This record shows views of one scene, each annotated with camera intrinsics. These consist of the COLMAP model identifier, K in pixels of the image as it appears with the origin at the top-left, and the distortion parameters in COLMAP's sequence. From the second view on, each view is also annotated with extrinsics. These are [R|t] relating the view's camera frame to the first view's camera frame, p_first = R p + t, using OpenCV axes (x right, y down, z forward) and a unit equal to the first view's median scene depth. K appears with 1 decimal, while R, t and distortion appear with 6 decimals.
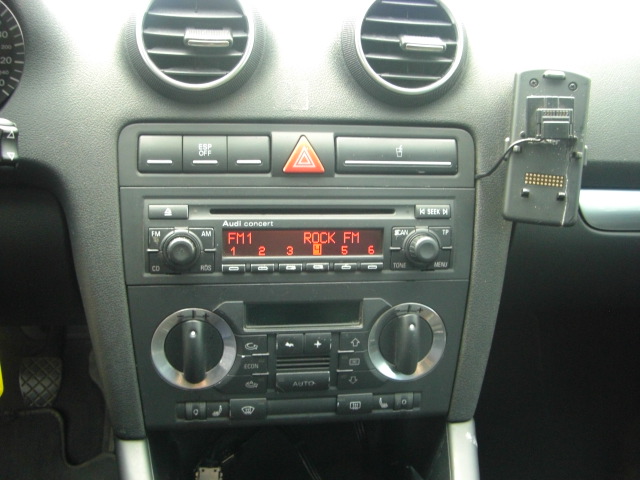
lens RADIAL K [[706.3, 0, 318.0], [0, 706.3, 241.8], [0, 0, 1]] dist [-0.141541, 0.000000]
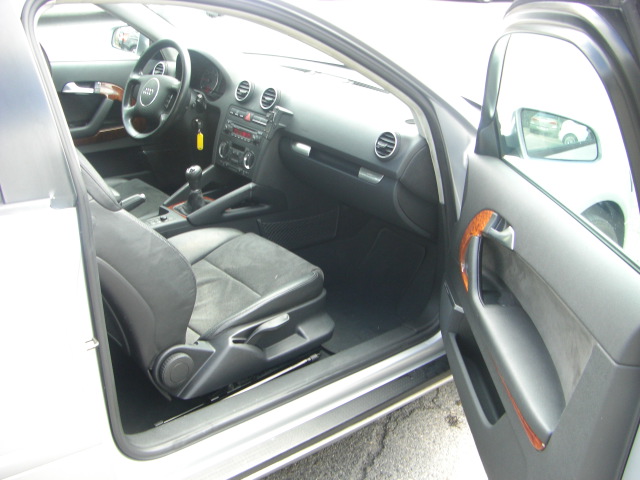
lens RADIAL K [[706.3, 0, 320.0], [0, 706.3, 240.1], [0, 0, 1]] dist [-0.141541, 0.000000]
pose [[0.531587, 0.289817, -0.795878, 4.330517], [-0.409252, 0.910561, 0.058229, 0.168794], [0.741571, 0.294761, 0.602651, -1.326988]]
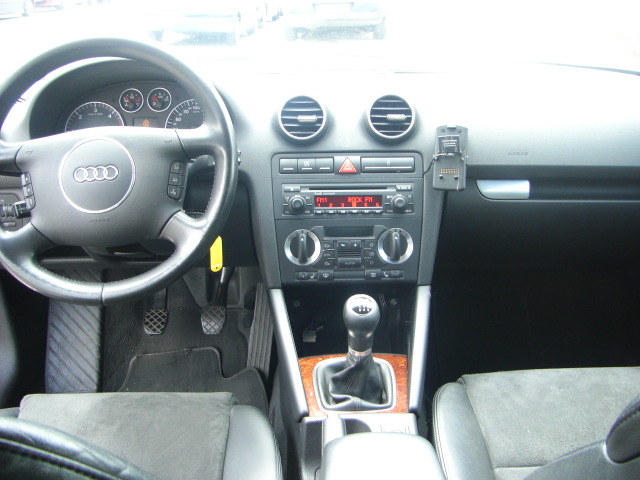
lens RADIAL K [[706.3, 0, 326.4], [0, 706.3, 237.7], [0, 0, 1]] dist [-0.141541, 0.000000]
pose [[0.990873, -0.024531, -0.132551, 0.214355], [0.008908, 0.993069, -0.117198, 0.391208], [0.134507, 0.114947, 0.984223, -1.307938]]
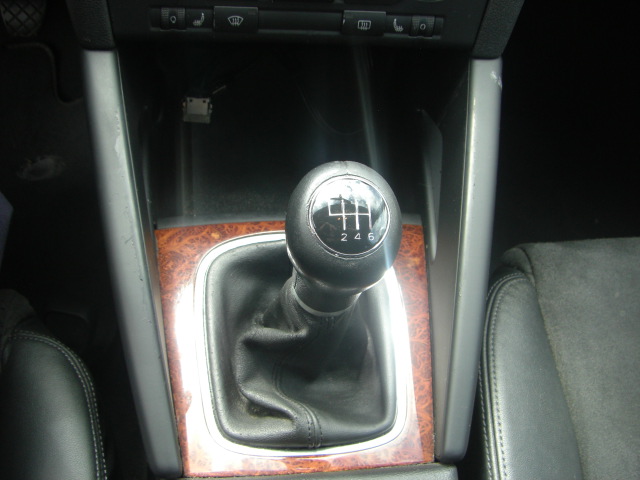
lens RADIAL K [[706.3, 0, 316.0], [0, 706.3, 236.5], [0, 0, 1]] dist [-0.141541, 0.000000]
pose [[0.997202, 0.074317, -0.008109, 0.021908], [-0.063100, 0.894888, 0.441807, 0.098911], [0.040090, -0.440059, 0.897074, 0.145320]]
